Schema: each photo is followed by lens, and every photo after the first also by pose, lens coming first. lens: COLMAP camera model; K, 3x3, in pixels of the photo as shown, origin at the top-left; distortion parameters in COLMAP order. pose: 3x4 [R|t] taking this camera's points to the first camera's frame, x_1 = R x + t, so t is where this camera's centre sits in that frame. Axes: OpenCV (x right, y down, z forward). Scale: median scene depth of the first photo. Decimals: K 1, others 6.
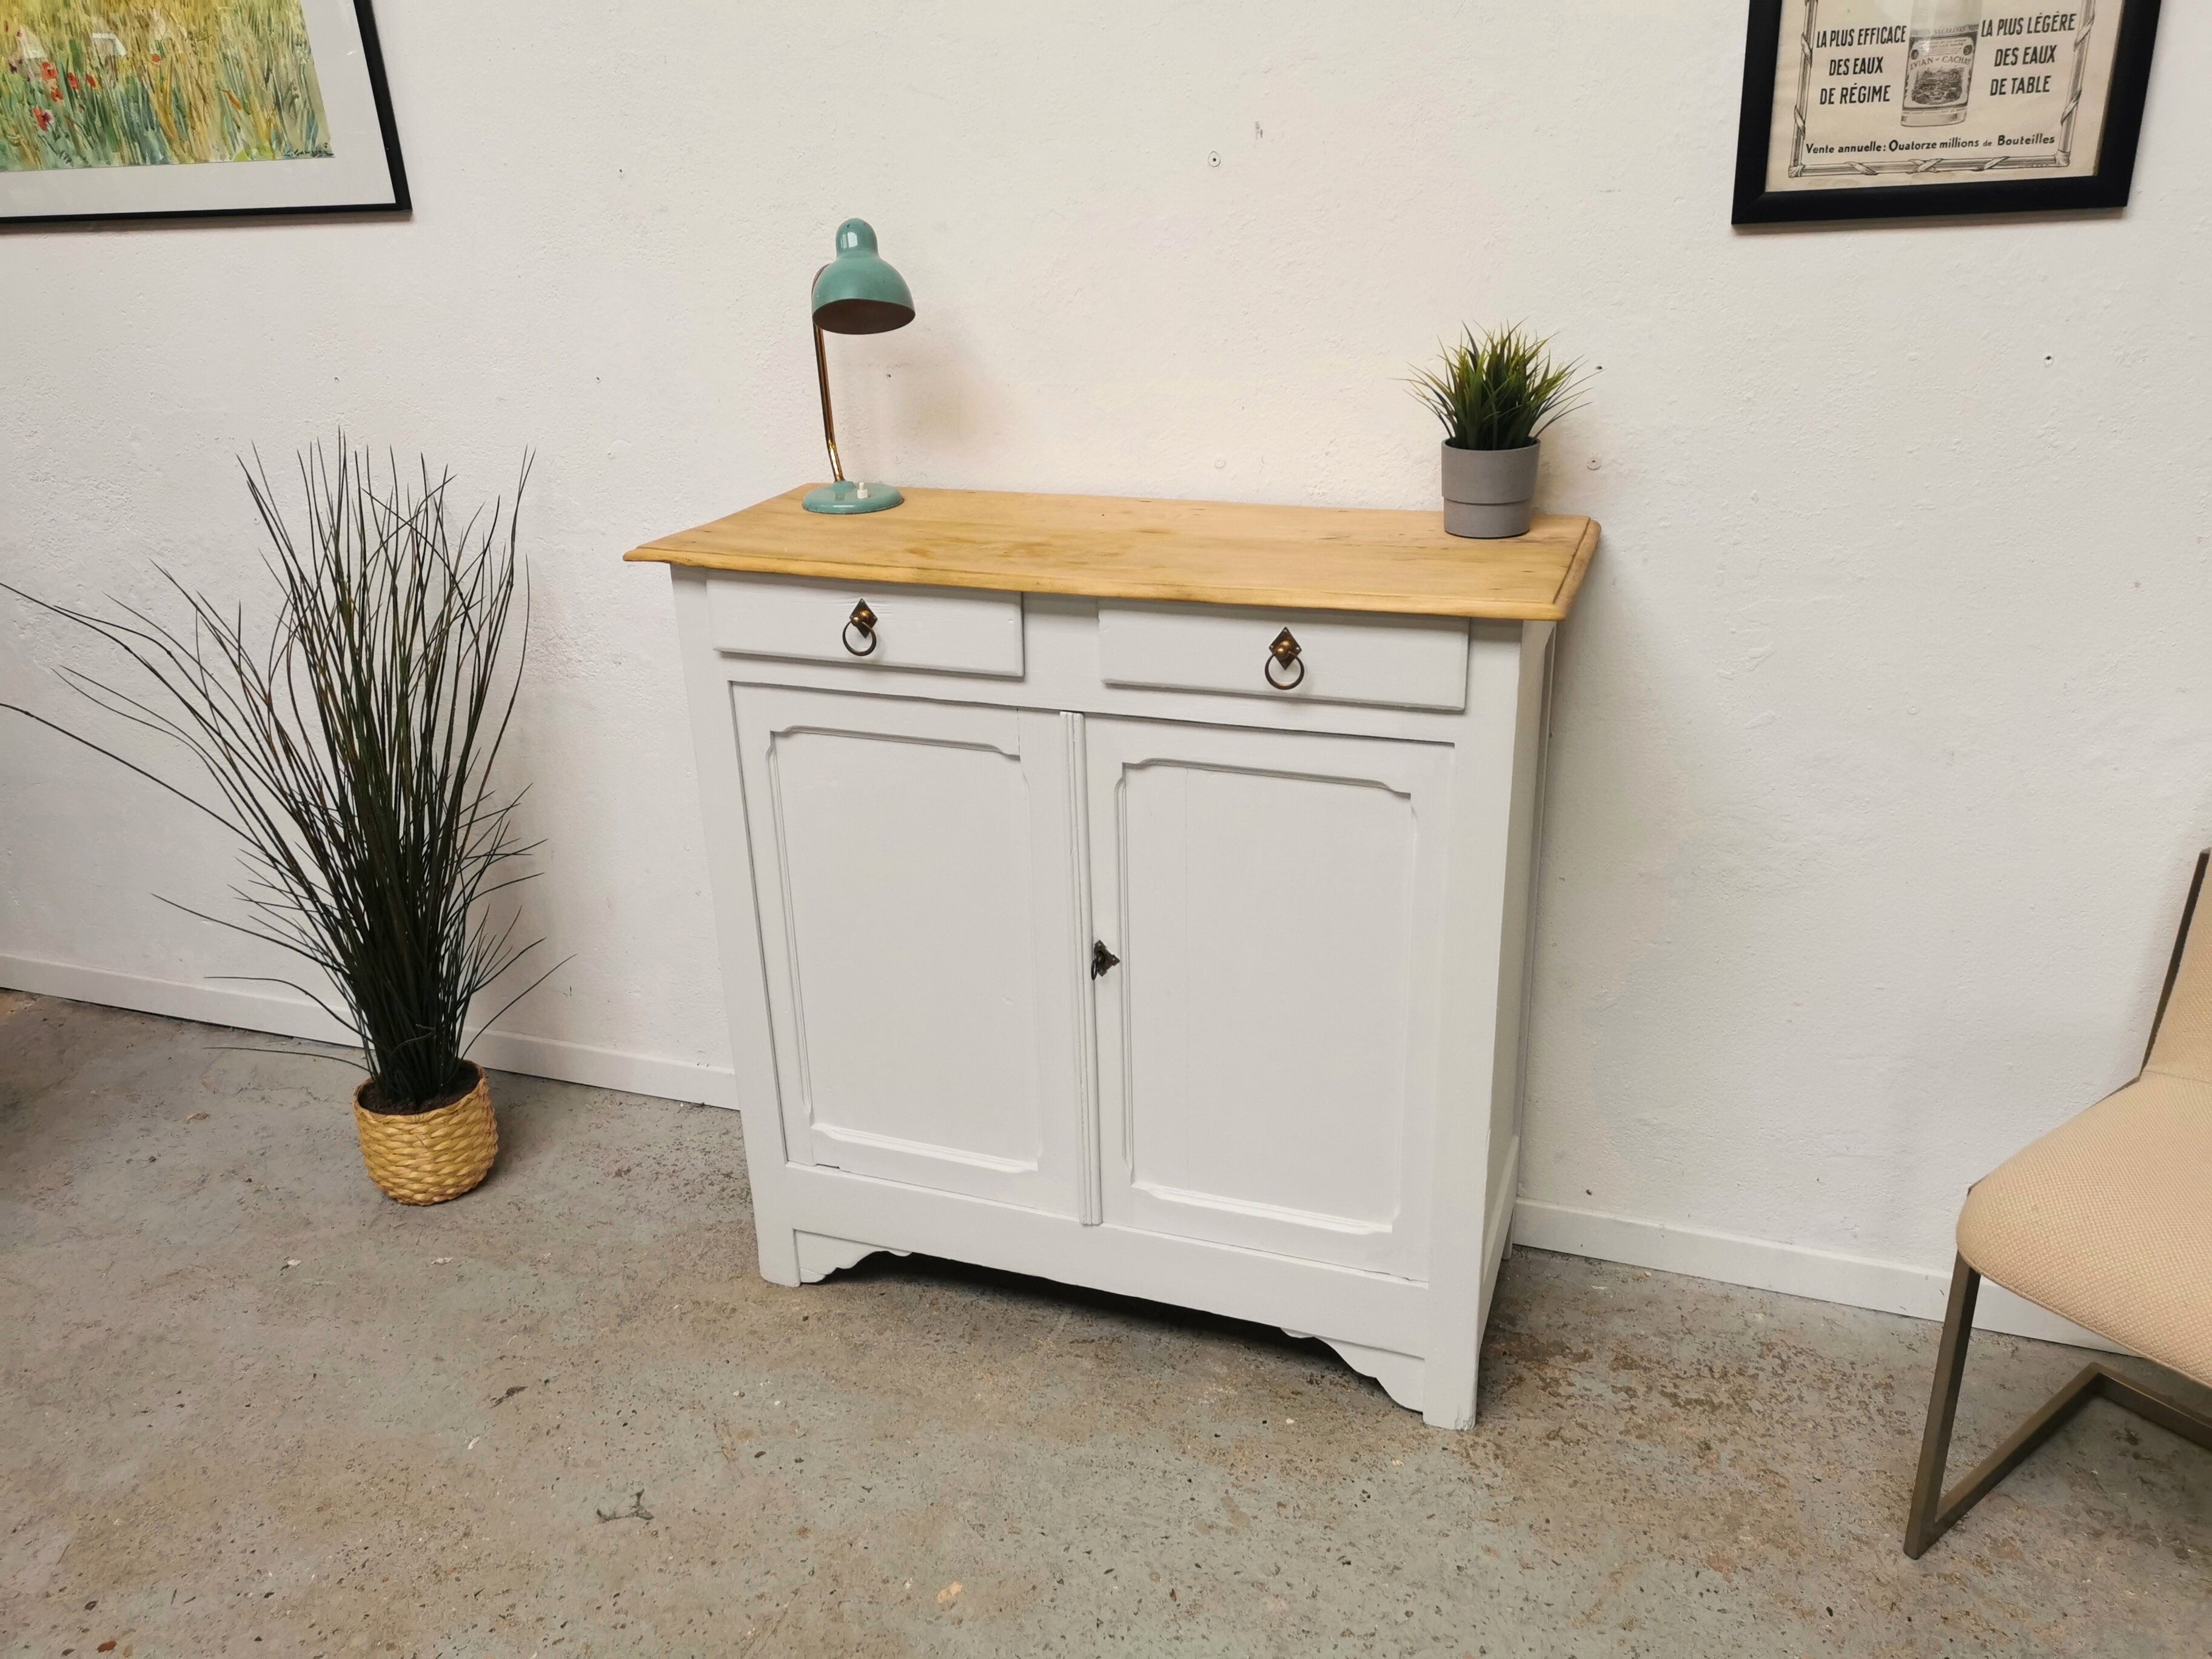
lens RADIAL K [[1696.7, 0, 1107.2], [0, 1696.7, 822.5], [0, 0, 1]] dist [0.065986, -0.055869]
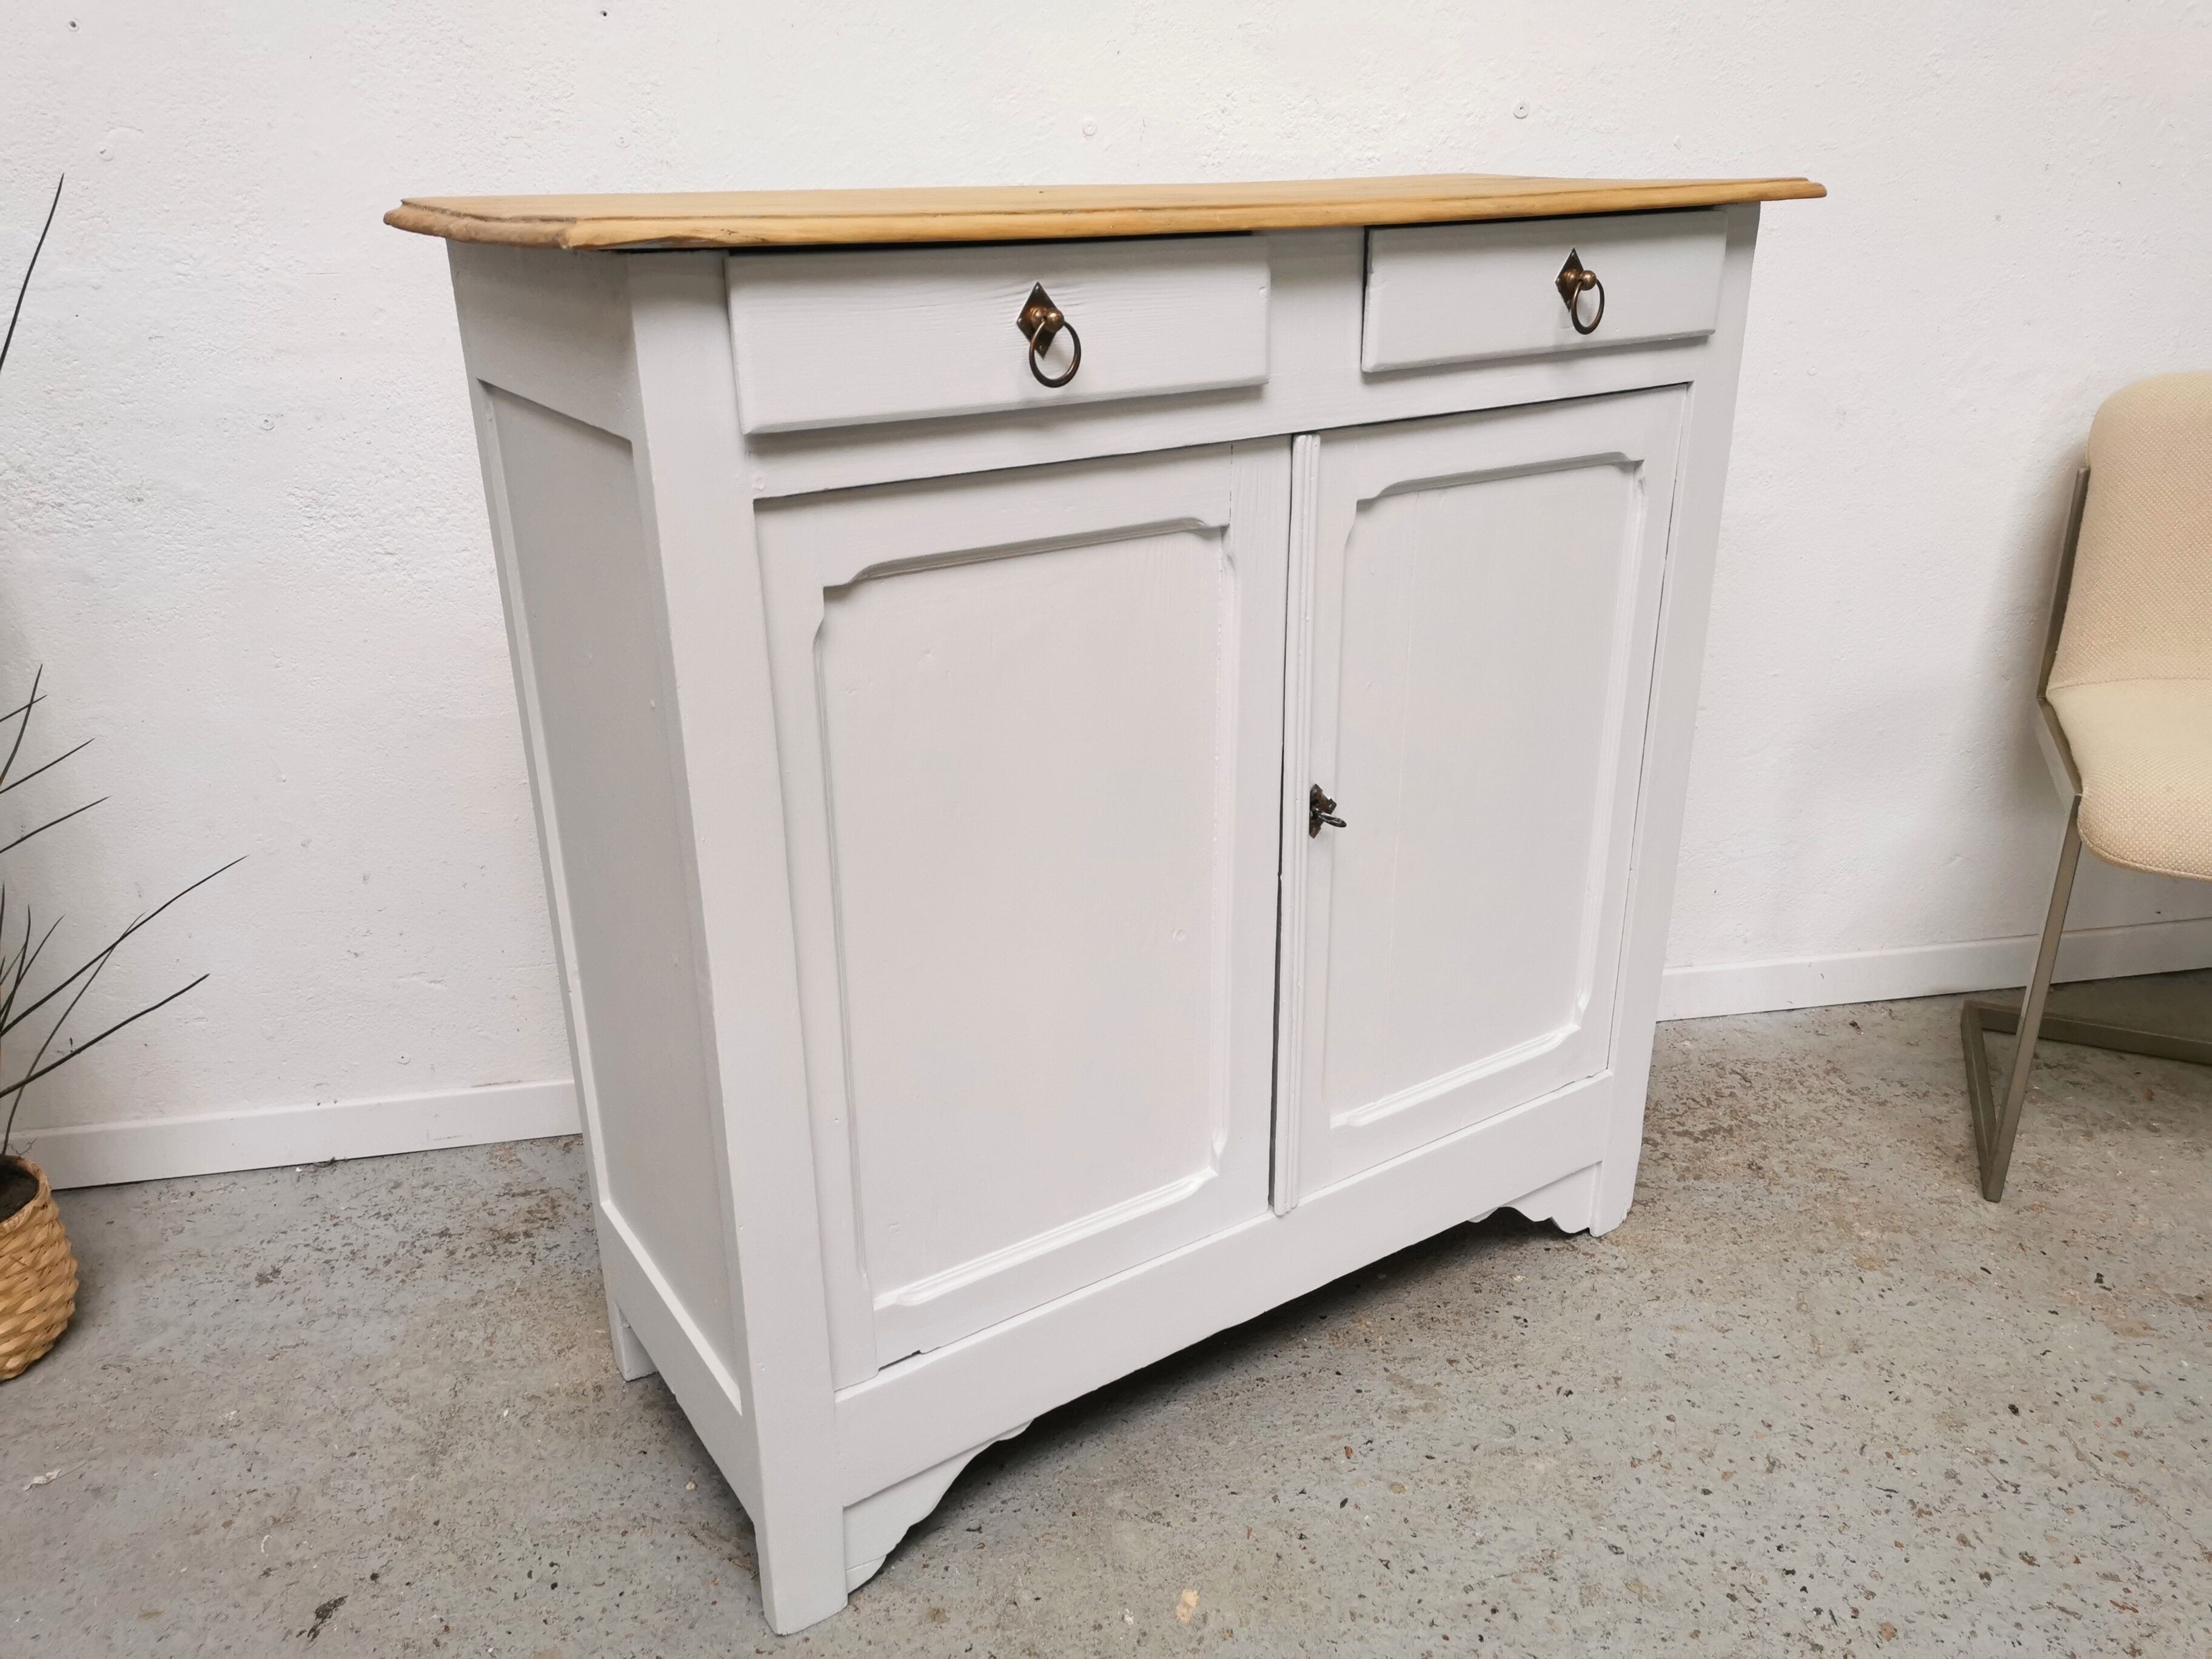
lens RADIAL K [[1699.4, 0, 1106.6], [0, 1699.4, 825.5], [0, 0, 1]] dist [0.064511, -0.062088]
pose [[0.866893, -0.167563, 0.469488, -0.356570], [0.170487, 0.984679, 0.036639, 0.079709], [-0.468434, 0.048279, 0.882178, 0.313627]]
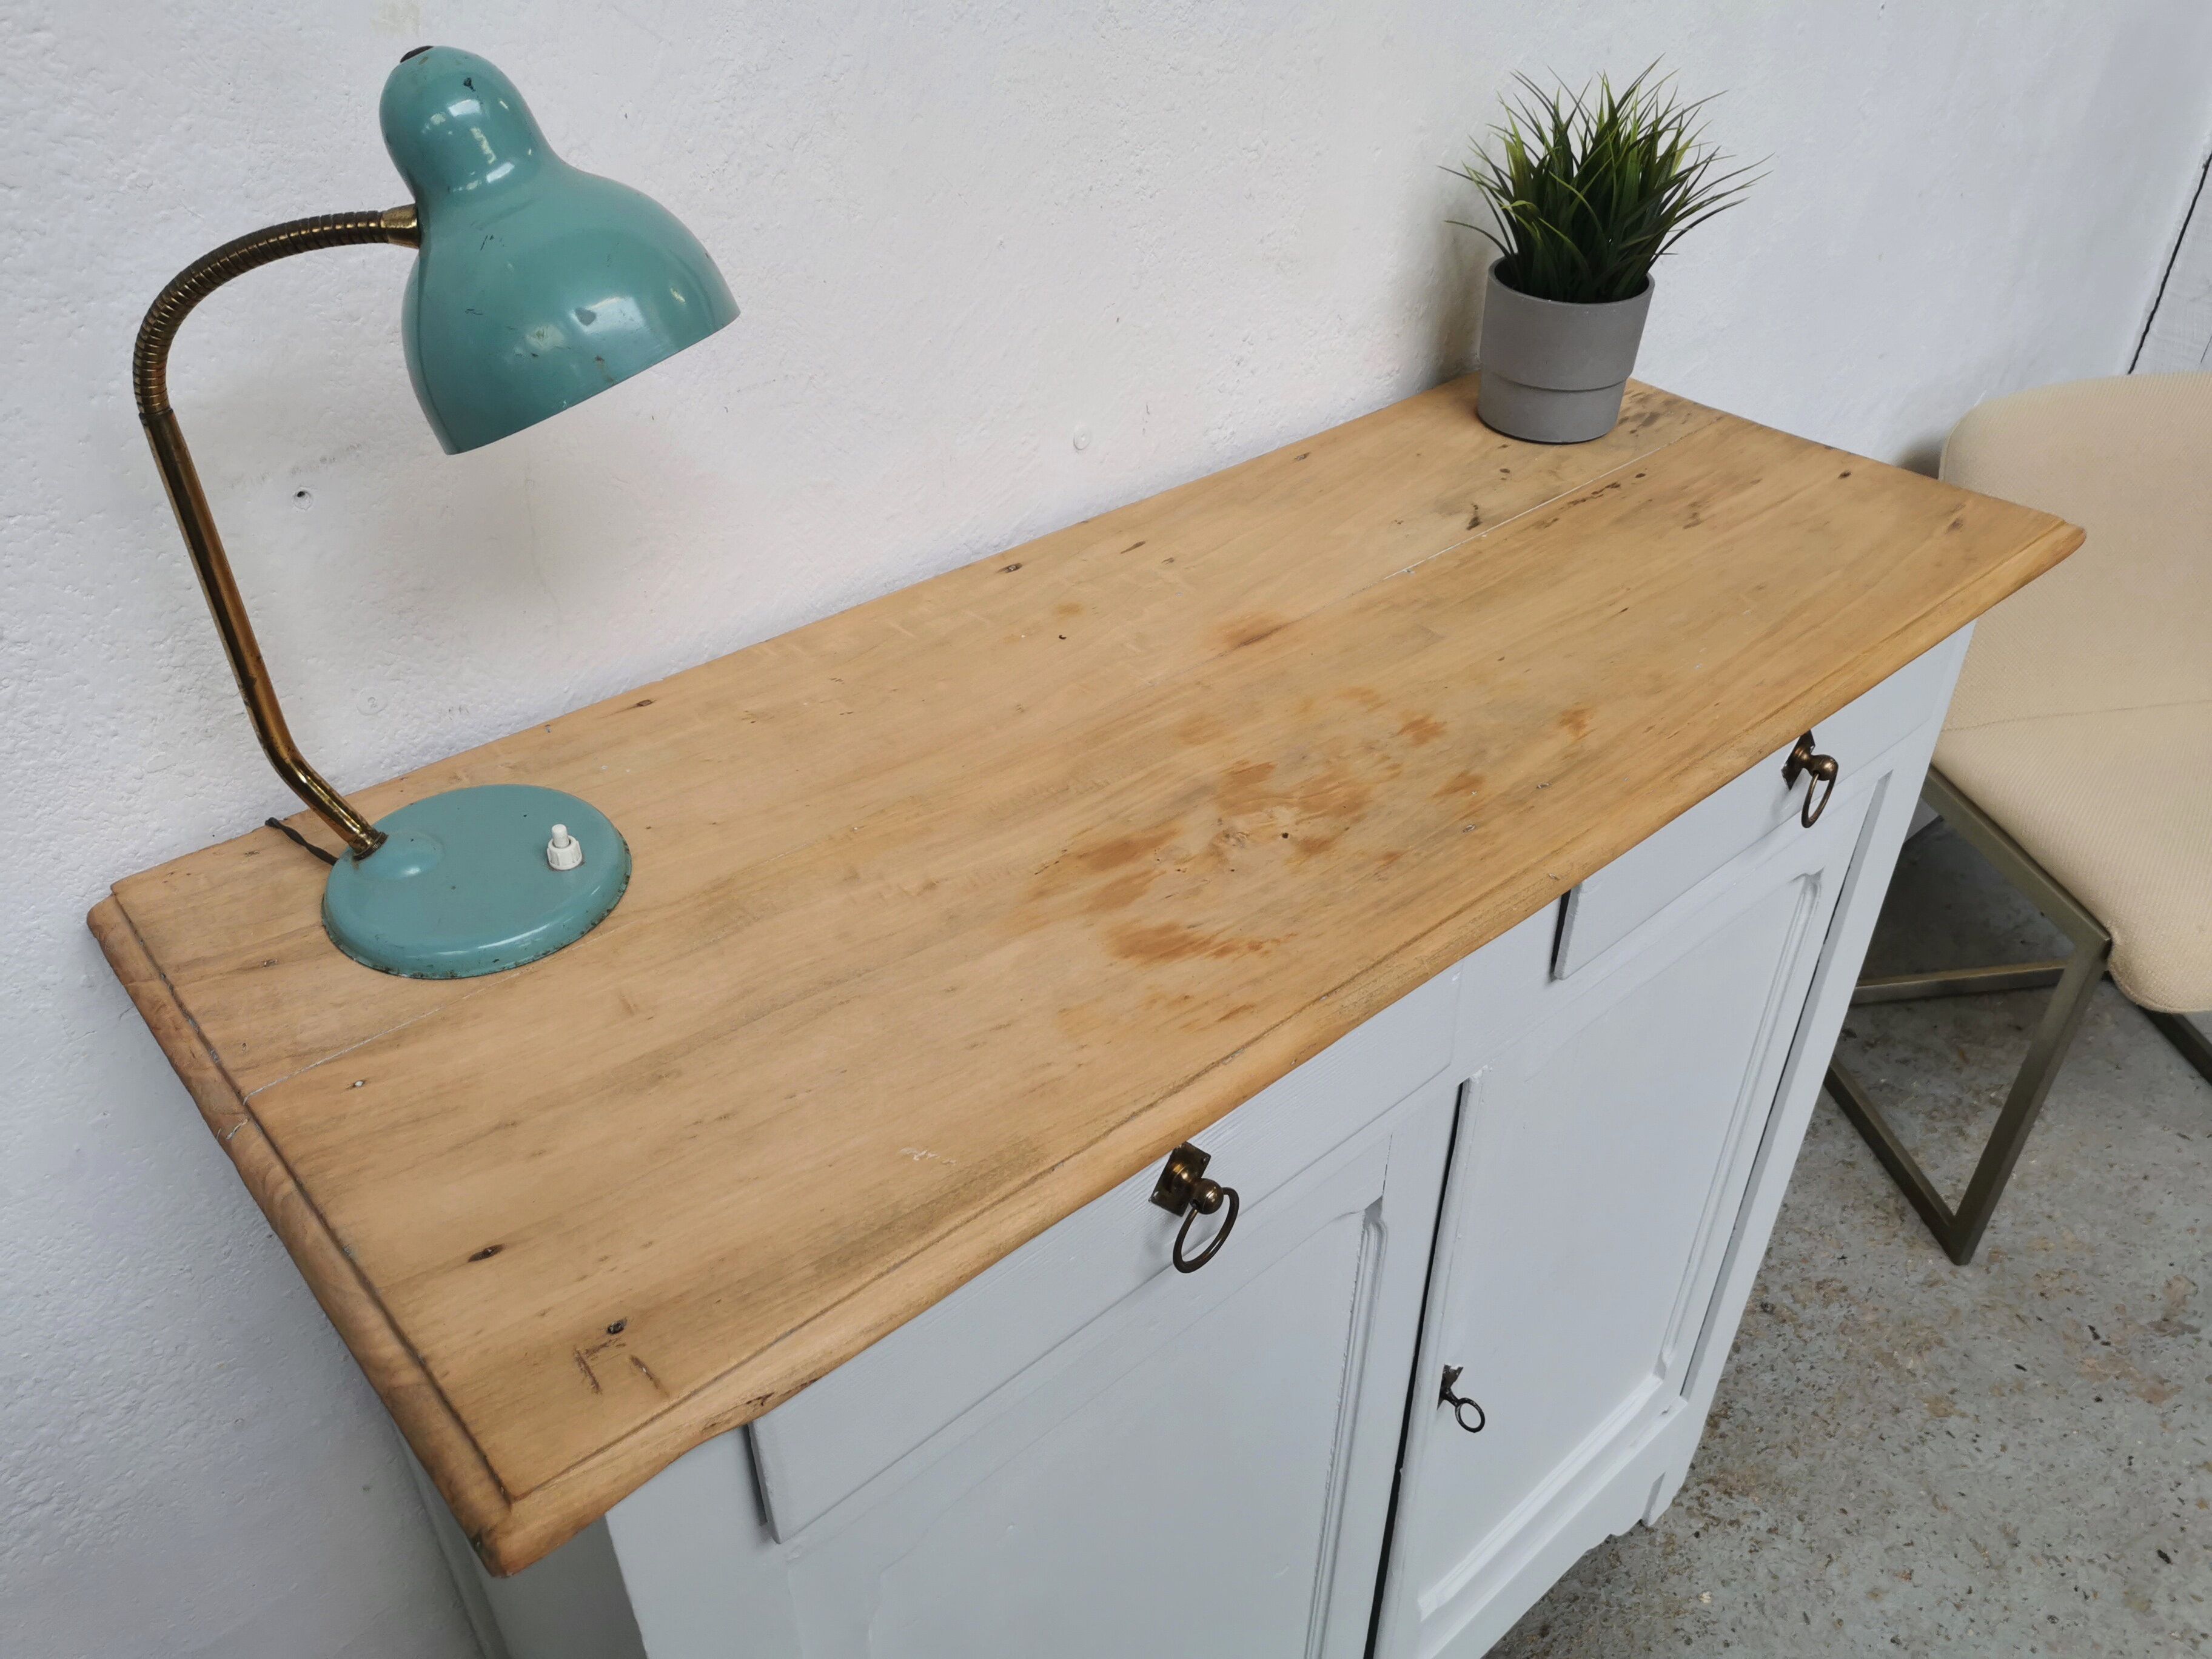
lens RADIAL K [[1699.4, 0, 1106.6], [0, 1699.4, 825.5], [0, 0, 1]] dist [0.064511, -0.062088]
pose [[0.489136, -0.485971, 0.724277, -0.345887], [0.310137, 0.873034, 0.376334, -0.299745], [-0.815206, 0.040546, 0.577750, 0.718475]]
